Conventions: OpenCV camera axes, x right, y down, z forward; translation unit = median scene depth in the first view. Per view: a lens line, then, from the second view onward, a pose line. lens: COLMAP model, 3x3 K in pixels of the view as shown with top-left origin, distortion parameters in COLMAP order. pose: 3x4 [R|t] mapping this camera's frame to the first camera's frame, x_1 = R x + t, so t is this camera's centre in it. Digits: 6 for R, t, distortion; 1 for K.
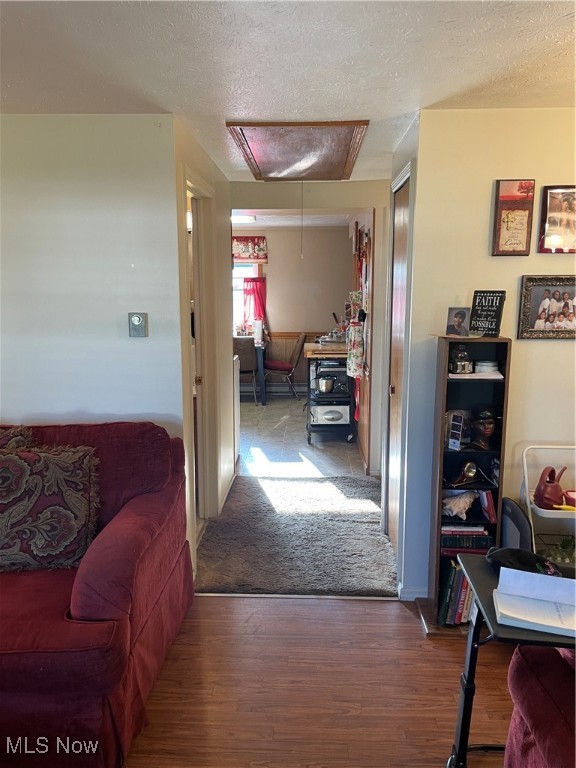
lens RADIAL K [[578.2, 0, 284.9], [0, 578.2, 380.5], [0, 0, 1]] dist [0.068424, -0.082744]
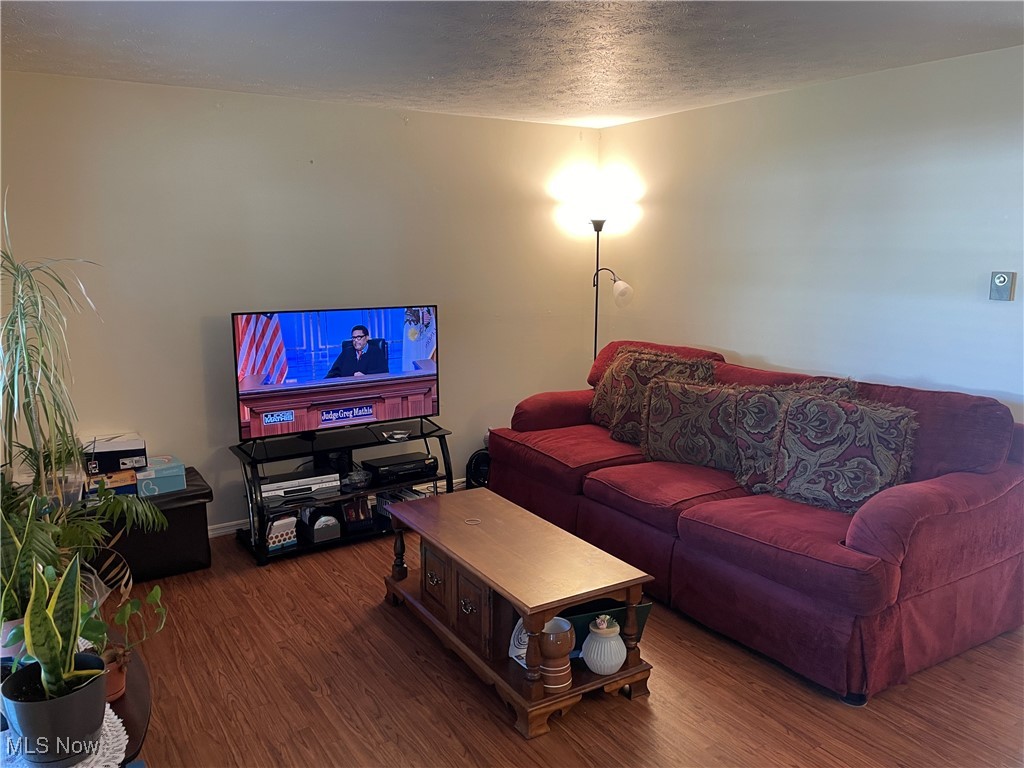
lens RADIAL K [[770.9, 0, 510.2], [0, 770.9, 382.6], [0, 0, 1]] dist [0.068424, -0.082744]
pose [[0.574170, 0.134852, -0.807554, 0.338551], [-0.129534, 0.988882, 0.073033, 0.066530], [0.808424, 0.062672, 0.585254, -0.306769]]
